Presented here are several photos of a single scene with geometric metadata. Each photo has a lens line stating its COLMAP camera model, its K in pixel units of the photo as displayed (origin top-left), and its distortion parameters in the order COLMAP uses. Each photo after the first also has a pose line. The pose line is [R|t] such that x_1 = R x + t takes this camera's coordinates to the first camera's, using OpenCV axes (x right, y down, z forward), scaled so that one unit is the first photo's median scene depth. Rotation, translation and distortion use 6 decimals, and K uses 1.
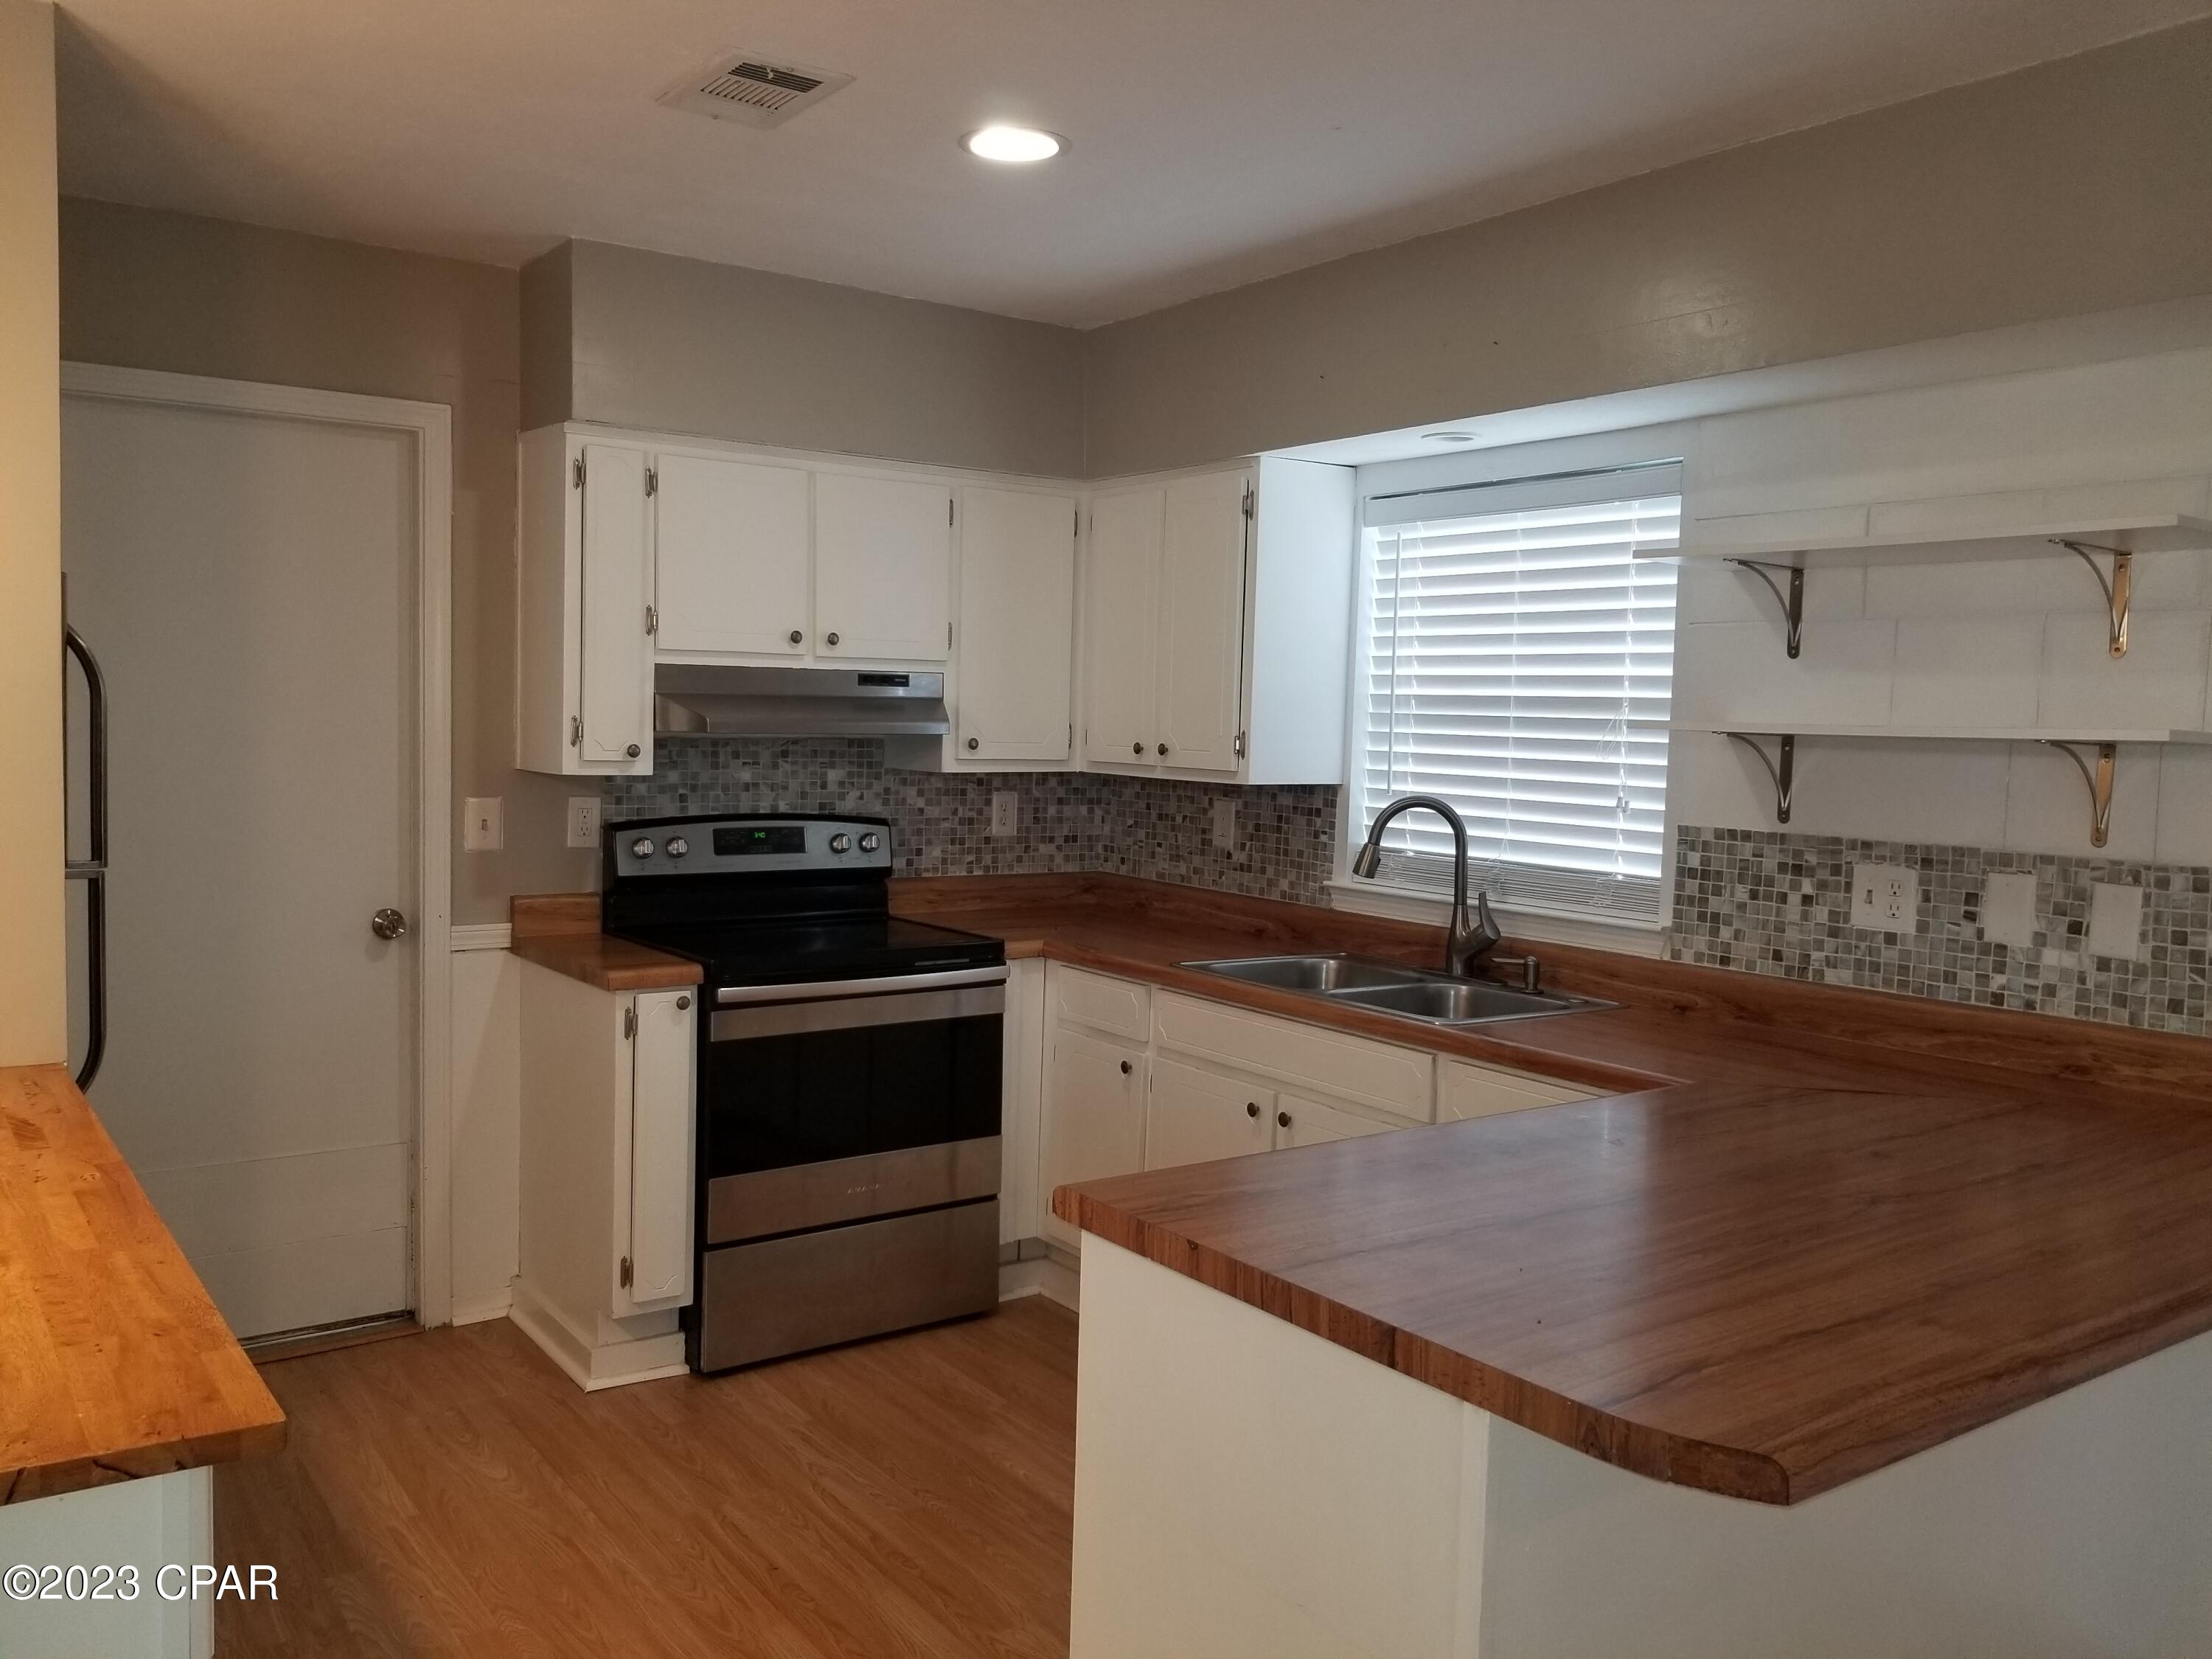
lens RADIAL K [[1701.1, 0, 1103.9], [0, 1701.1, 817.5], [0, 0, 1]] dist [0.089939, -0.172765]
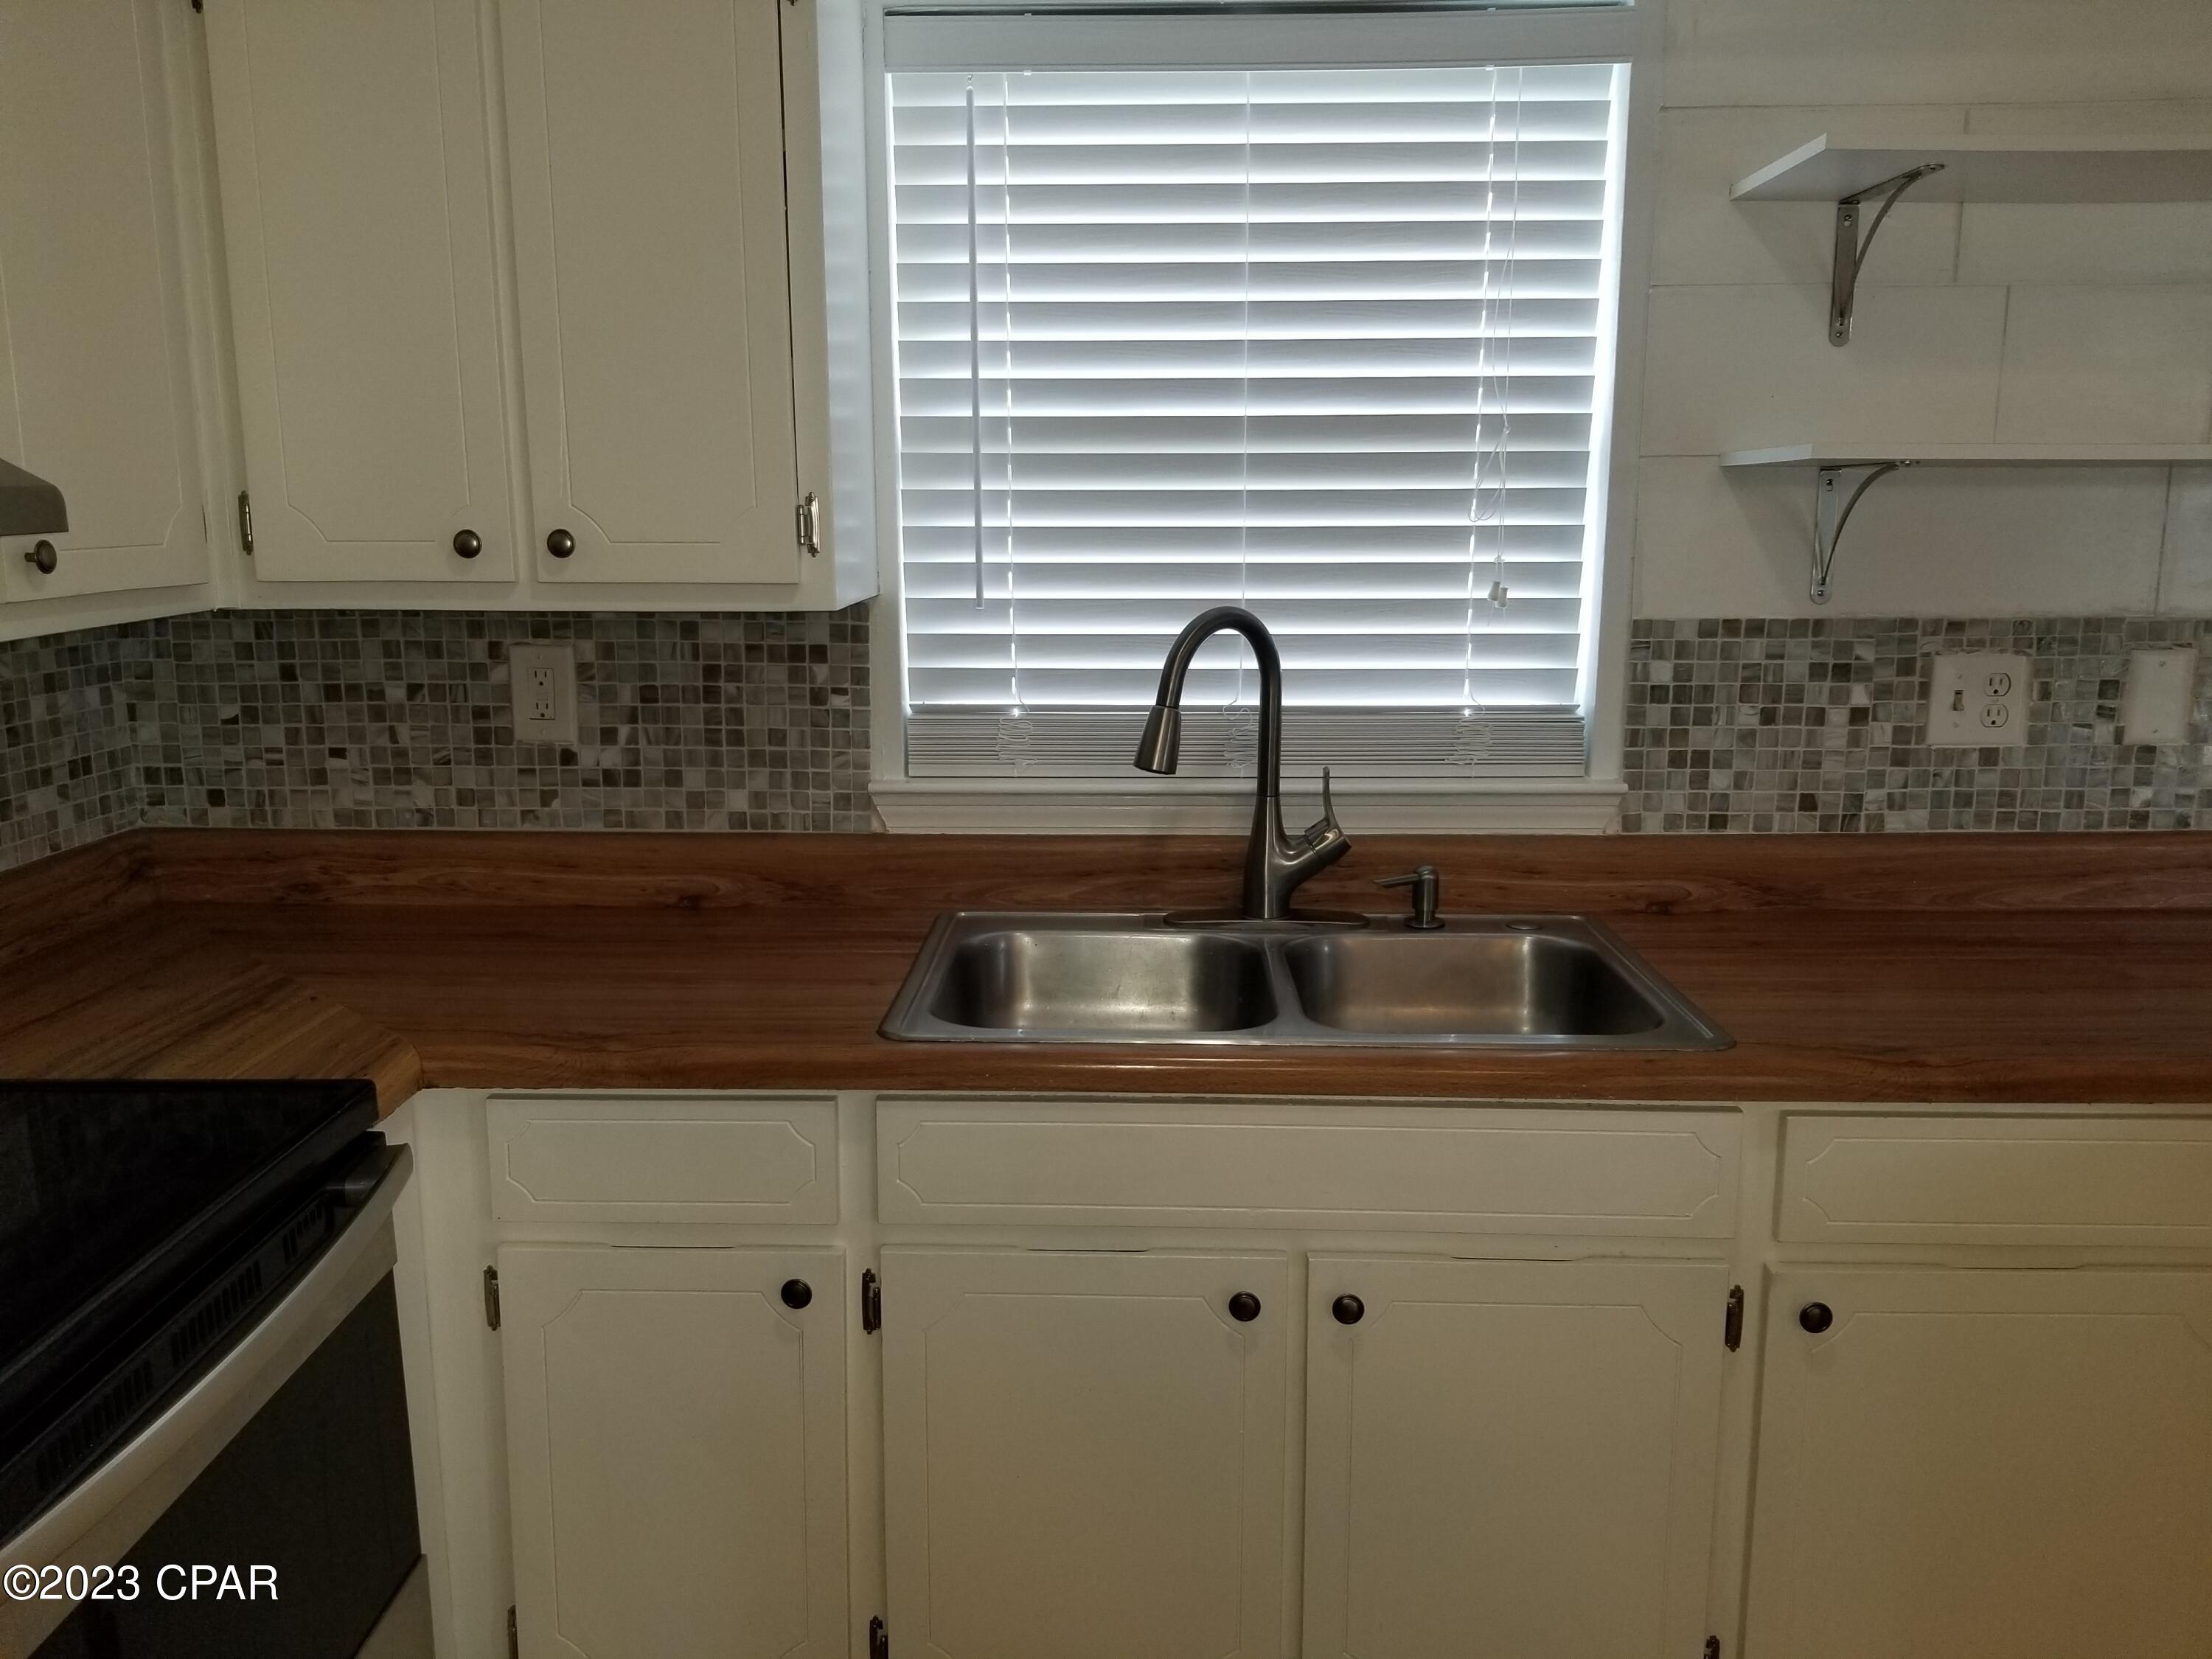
lens RADIAL K [[1701.1, 0, 1103.9], [0, 1701.1, 817.5], [0, 0, 1]] dist [0.089939, -0.172765]
pose [[0.621423, -0.171985, 0.764366, -0.276996], [0.068704, 0.983813, 0.165505, -0.041566], [-0.780457, -0.050333, 0.623180, 0.756447]]
